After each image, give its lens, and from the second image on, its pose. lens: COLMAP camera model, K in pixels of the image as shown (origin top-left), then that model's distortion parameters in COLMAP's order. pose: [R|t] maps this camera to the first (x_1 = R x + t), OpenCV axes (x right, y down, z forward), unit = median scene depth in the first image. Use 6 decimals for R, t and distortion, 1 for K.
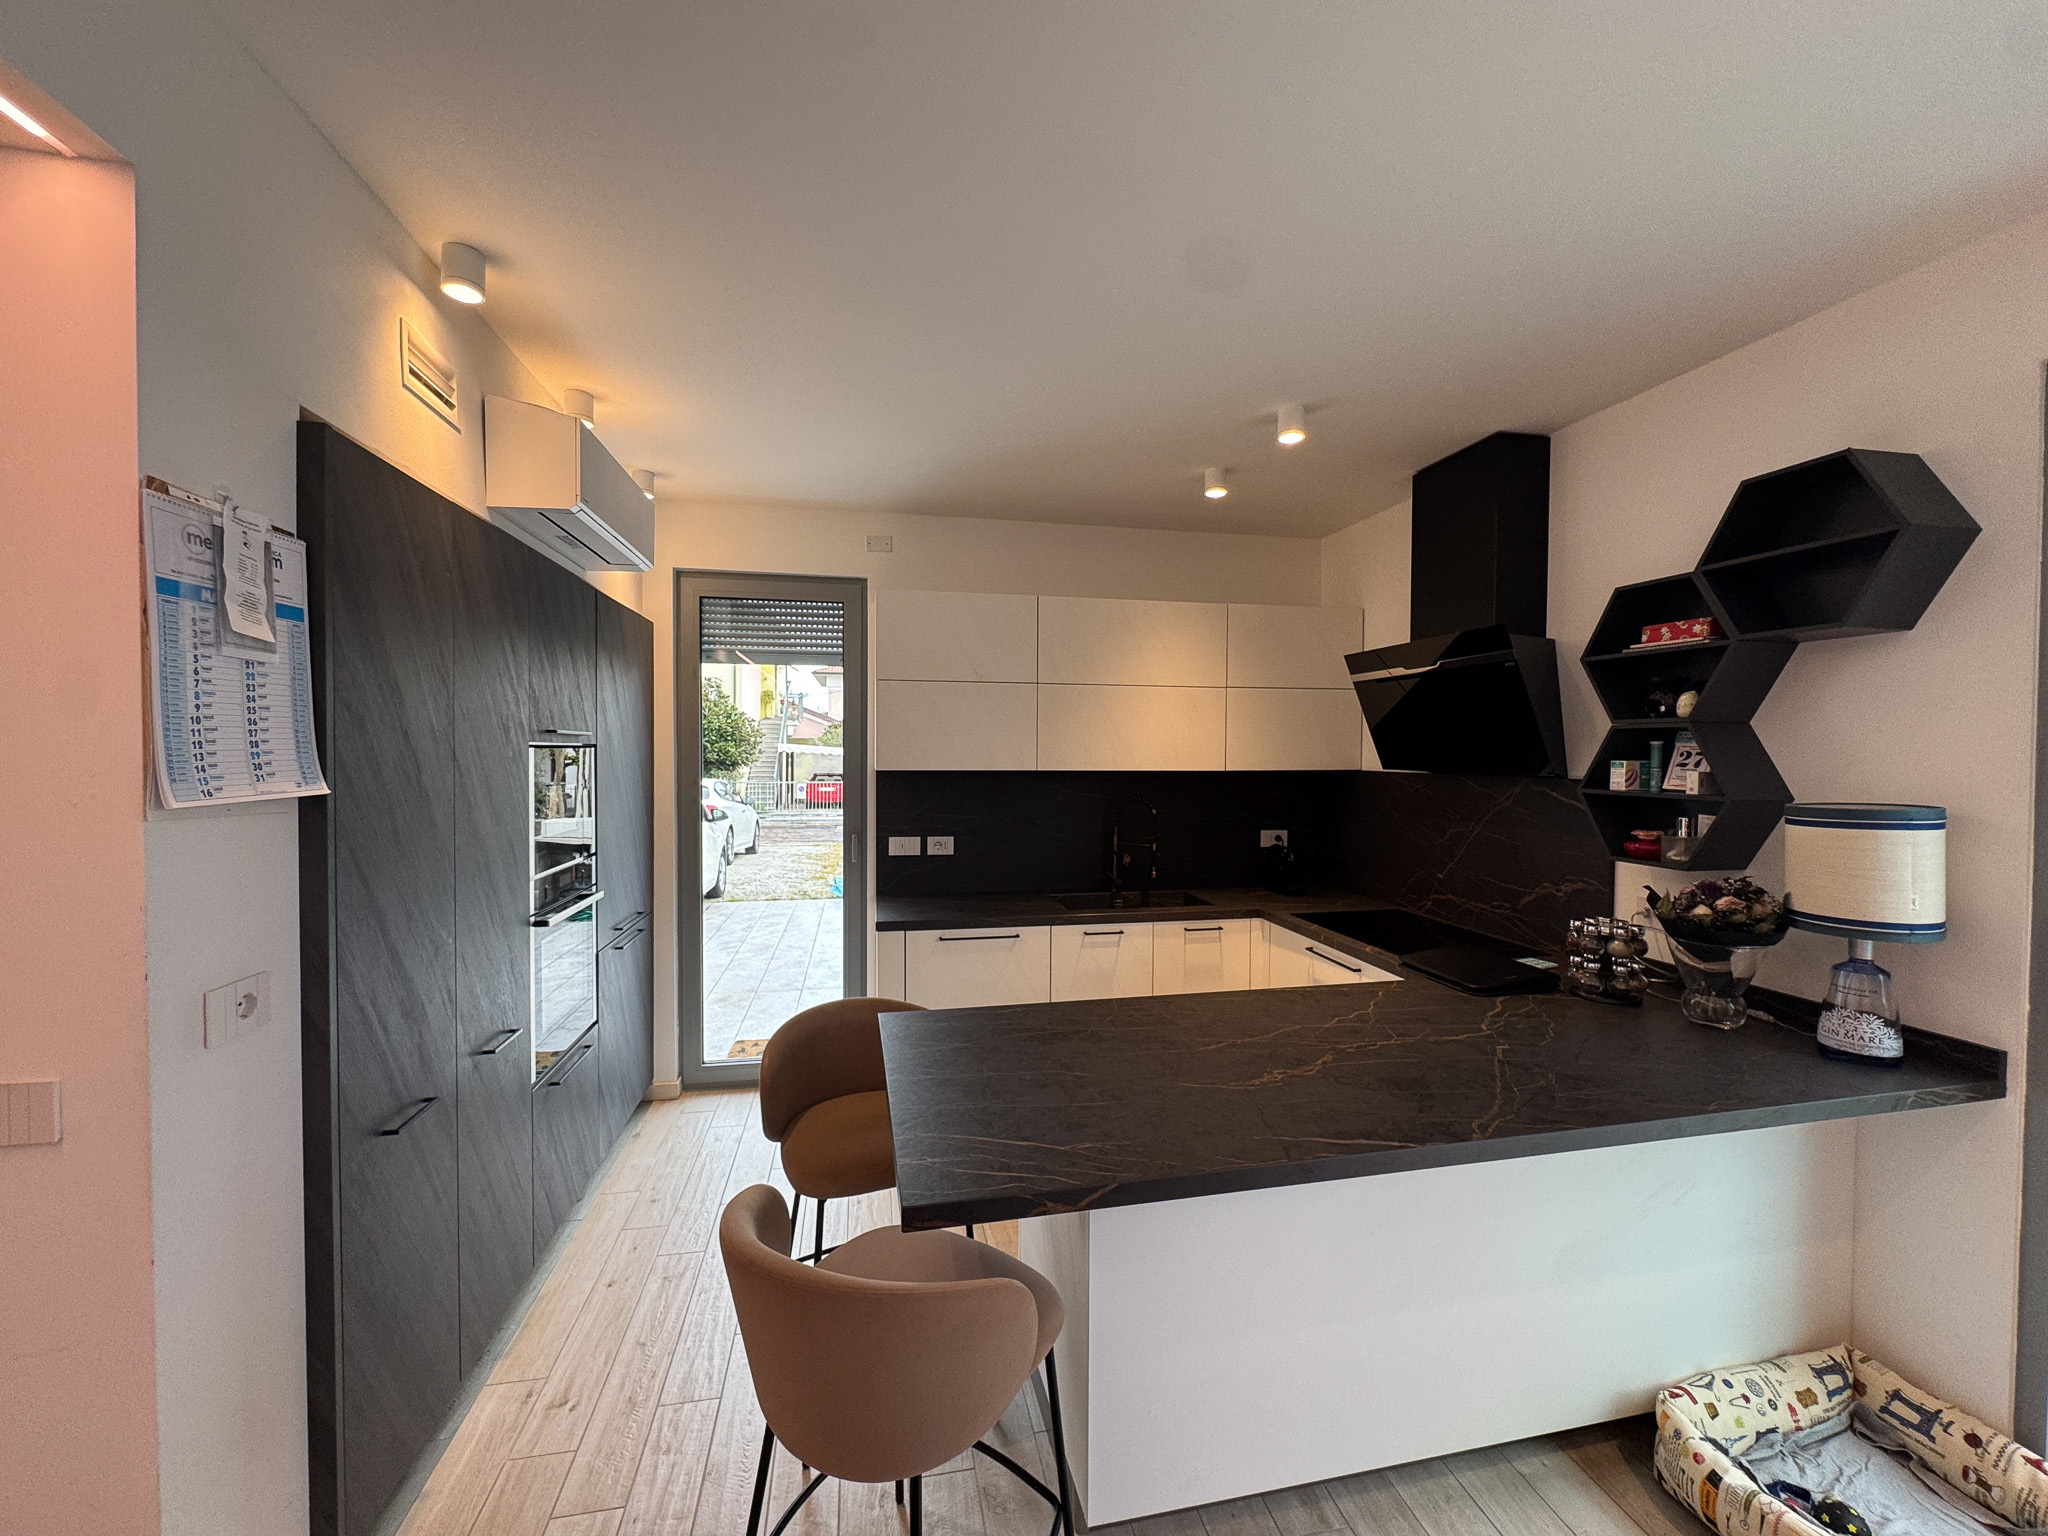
lens RADIAL K [[818.5, 0, 1019.0], [0, 818.5, 770.1], [0, 0, 1]] dist [-0.005794, 0.000638]
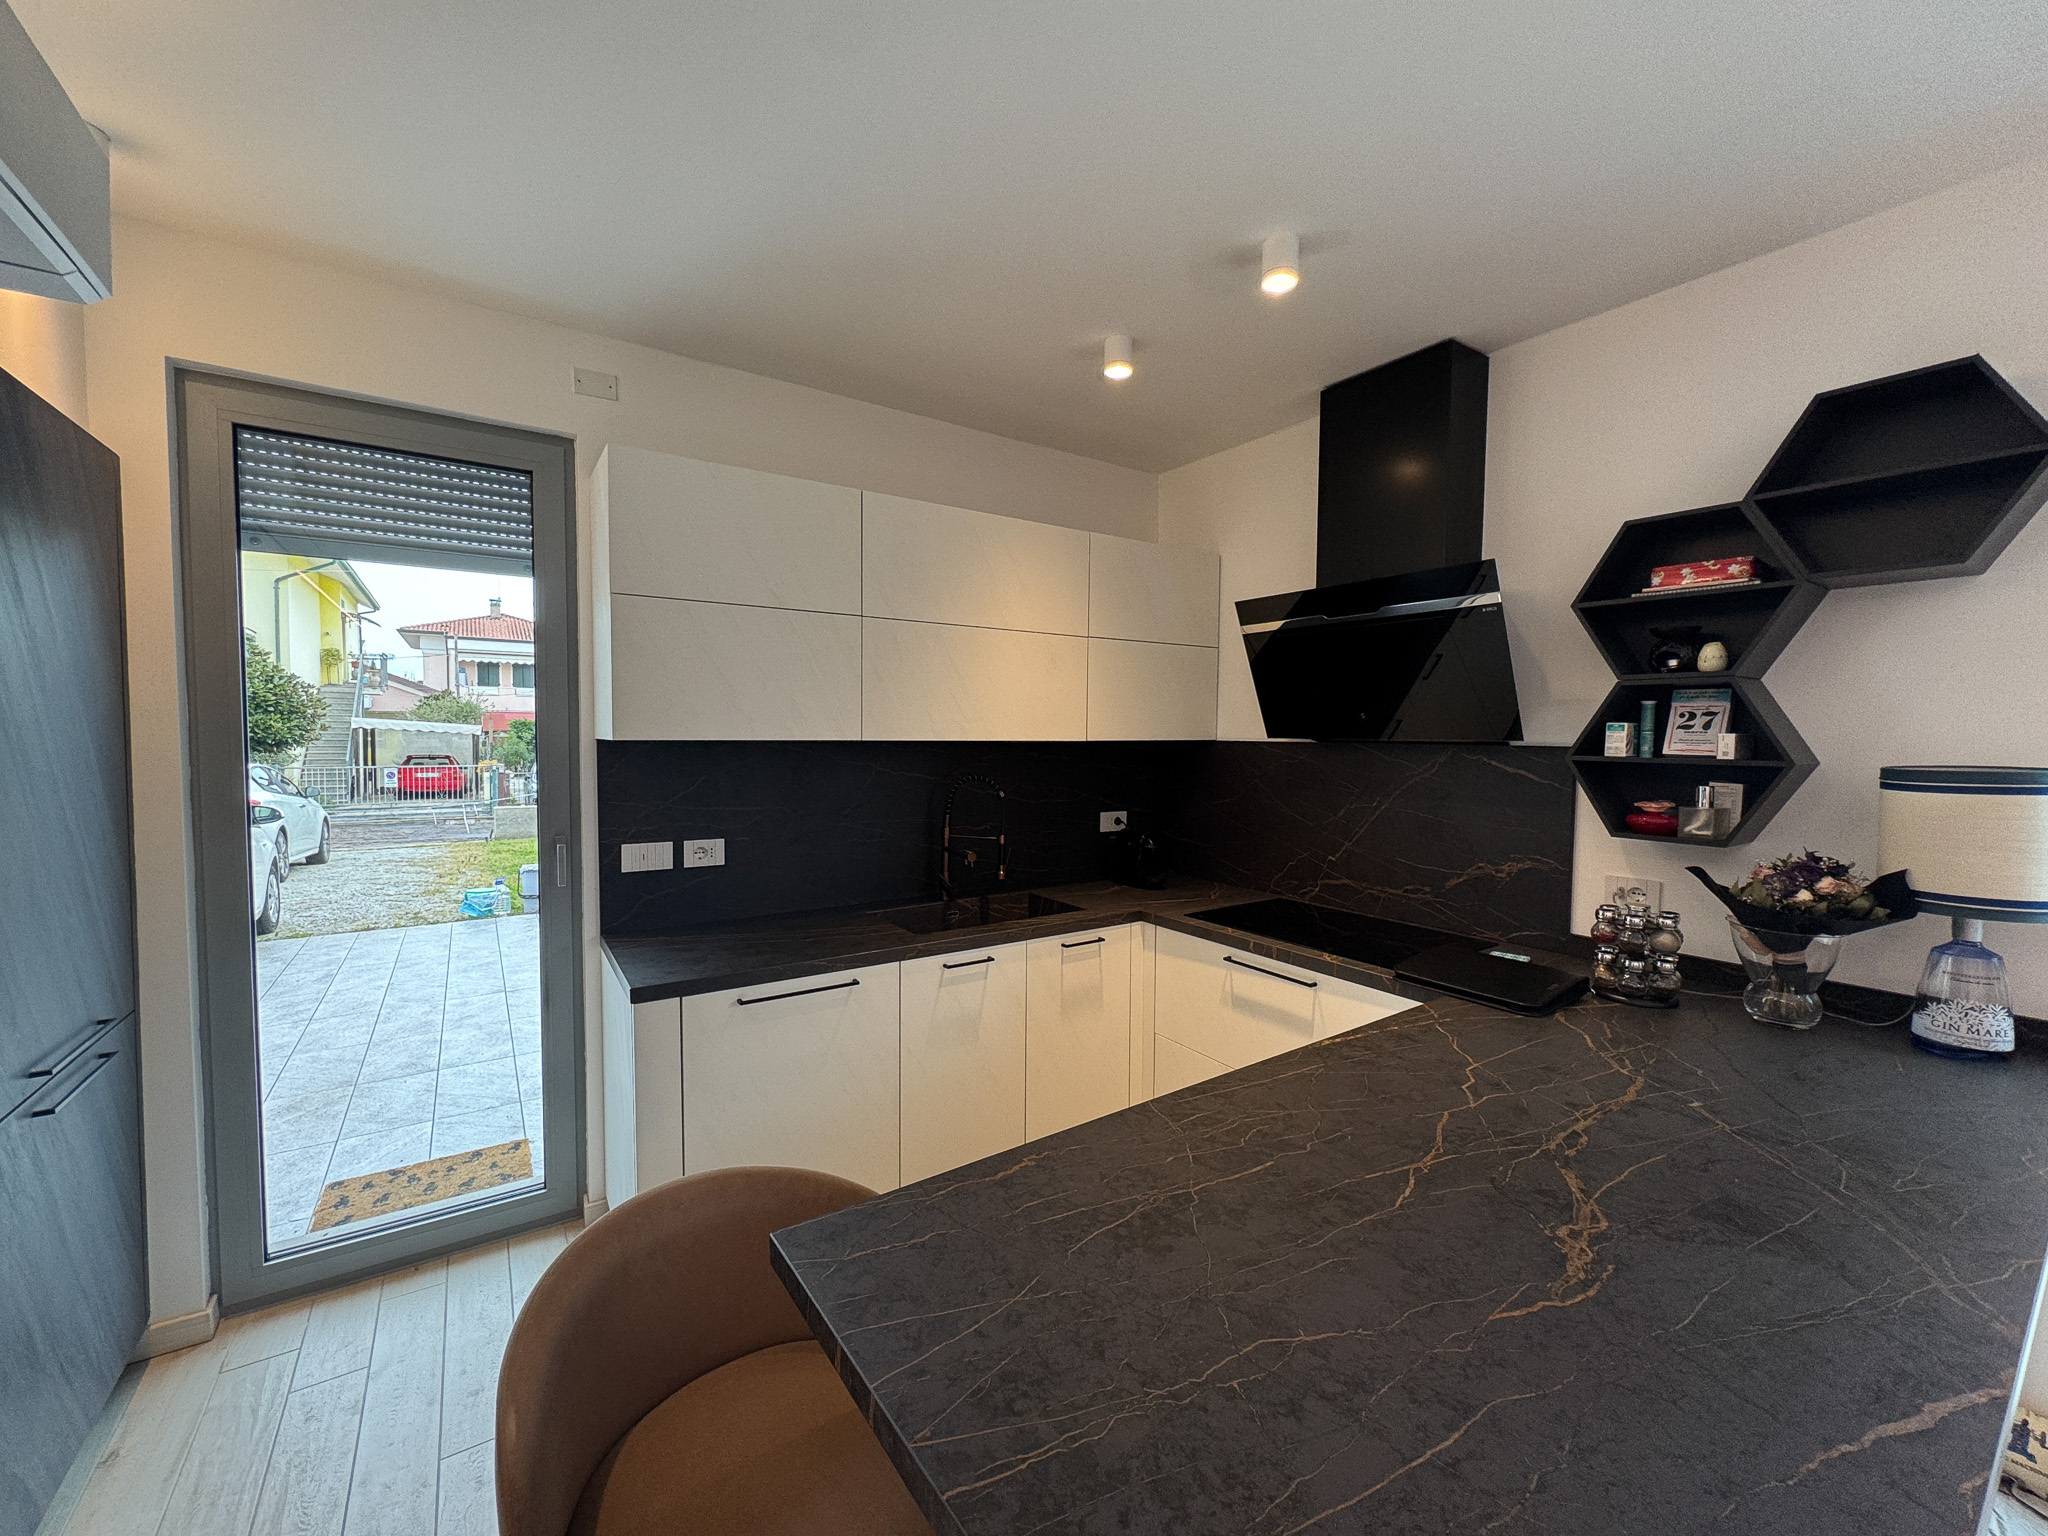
lens RADIAL K [[818.5, 0, 1021.6], [0, 818.5, 770.3], [0, 0, 1]] dist [-0.005794, 0.000638]
pose [[0.918739, -0.015652, 0.394556, -0.155749], [0.005674, 0.999634, 0.026442, 0.010126], [-0.394825, -0.022054, 0.918492, 0.359211]]
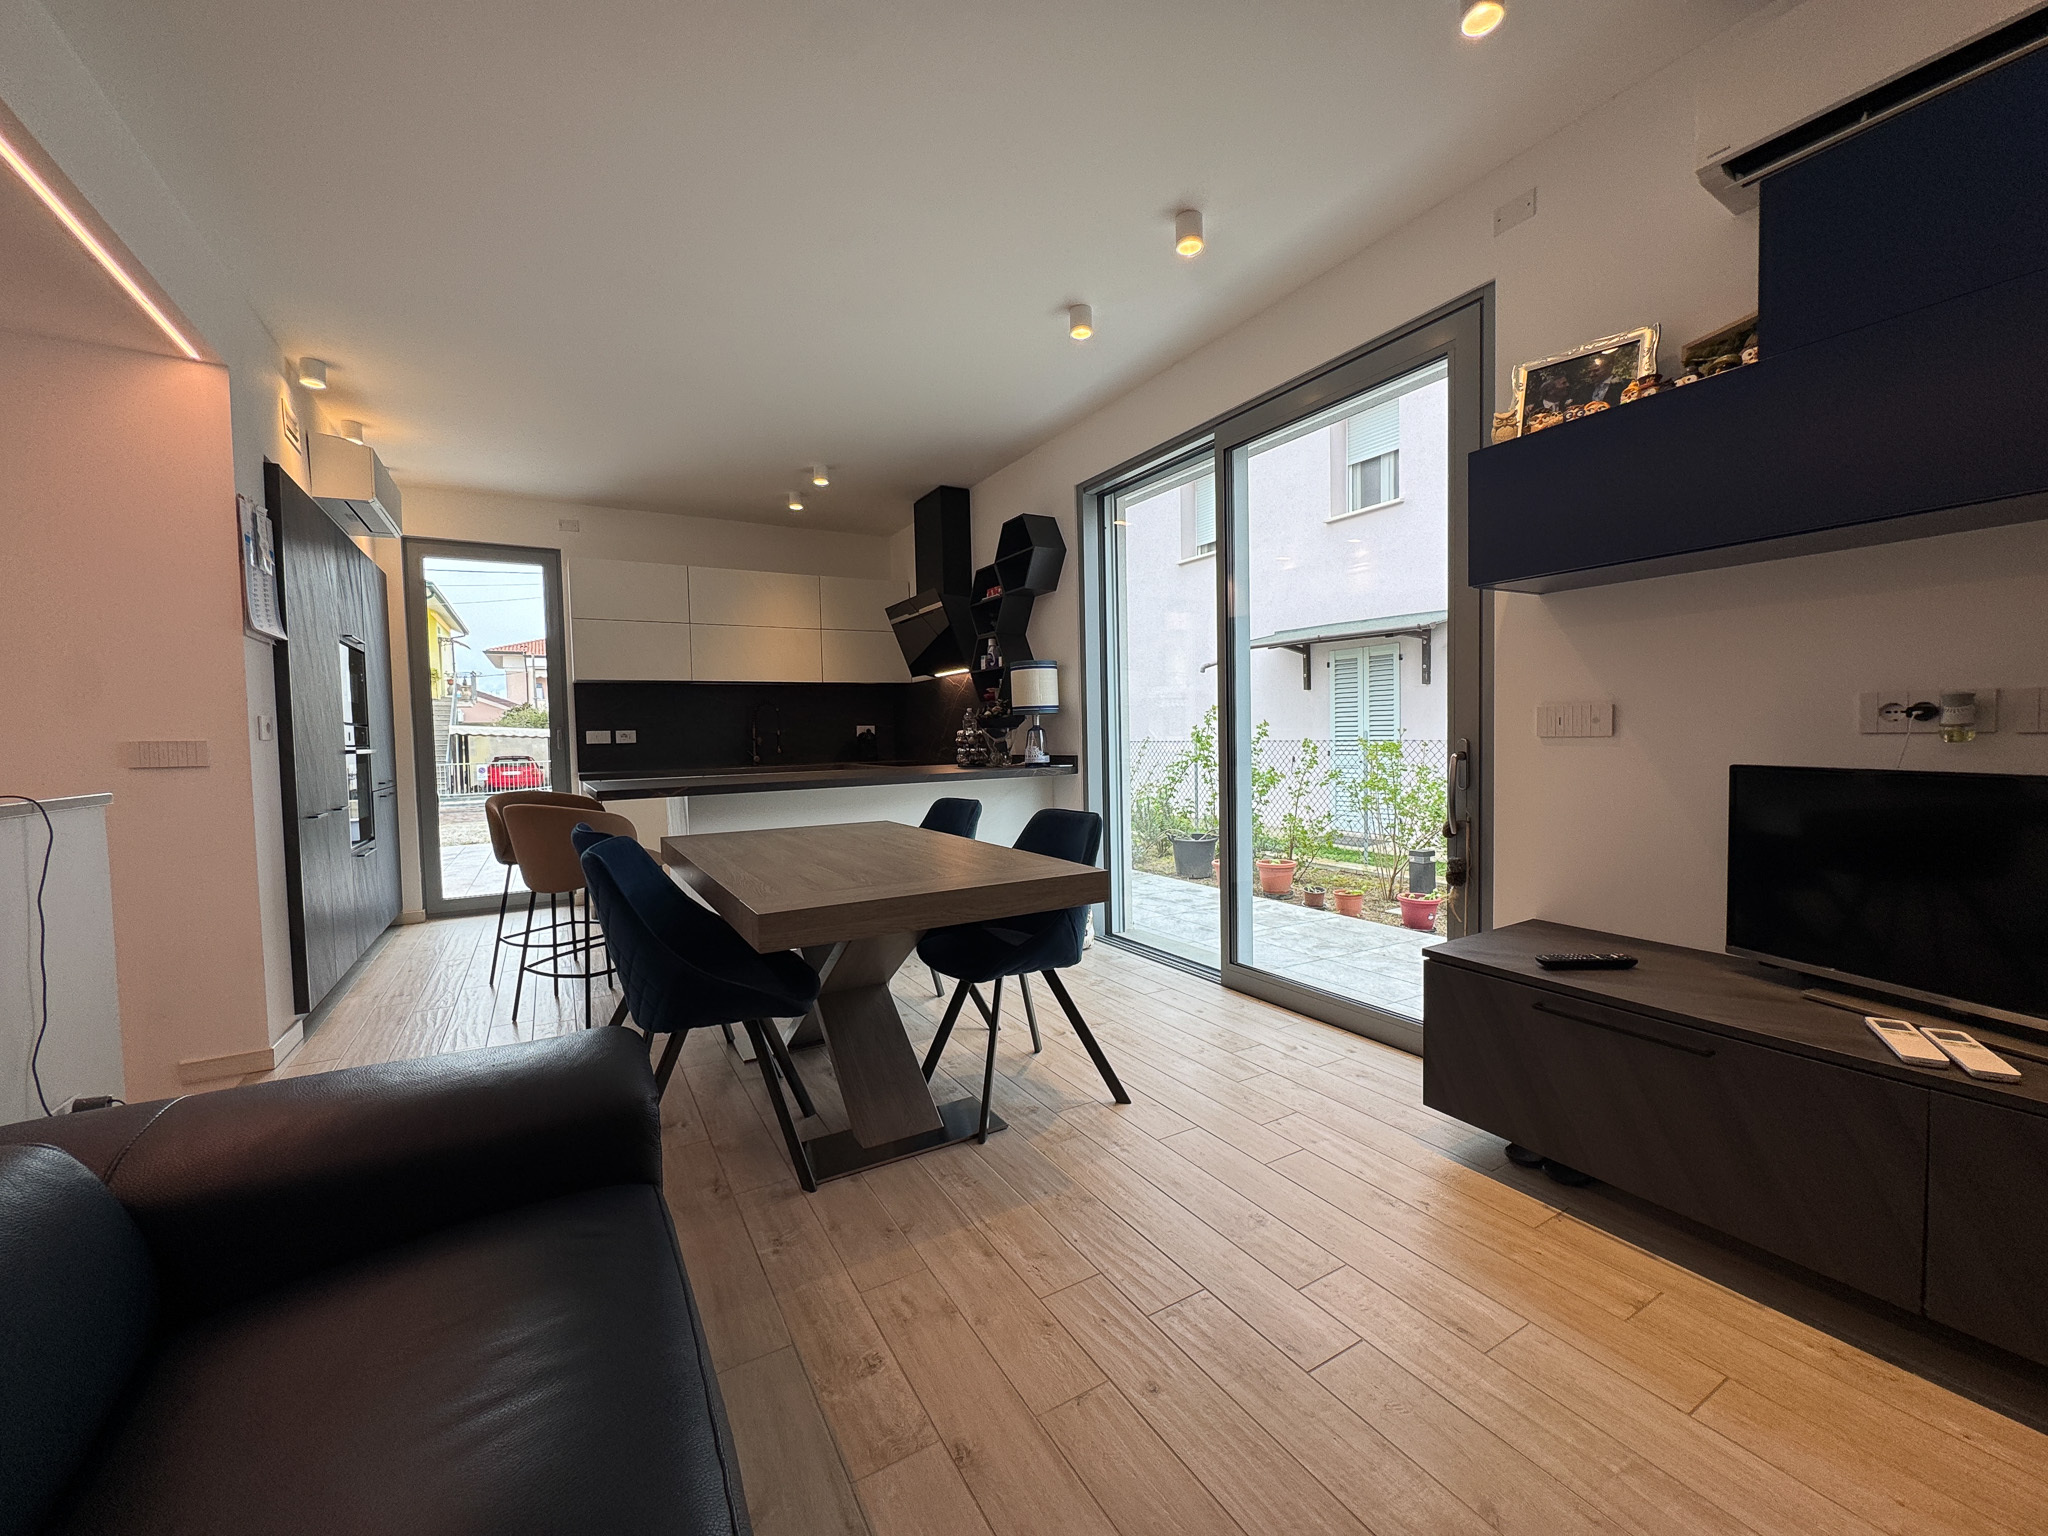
lens RADIAL K [[818.5, 0, 1022.7], [0, 818.5, 765.7], [0, 0, 1]] dist [-0.005794, 0.000638]
pose [[0.943791, -0.041101, 0.327977, 0.116632], [0.036729, 0.999135, 0.019519, 0.182385], [-0.328495, -0.006376, 0.944484, -0.772218]]
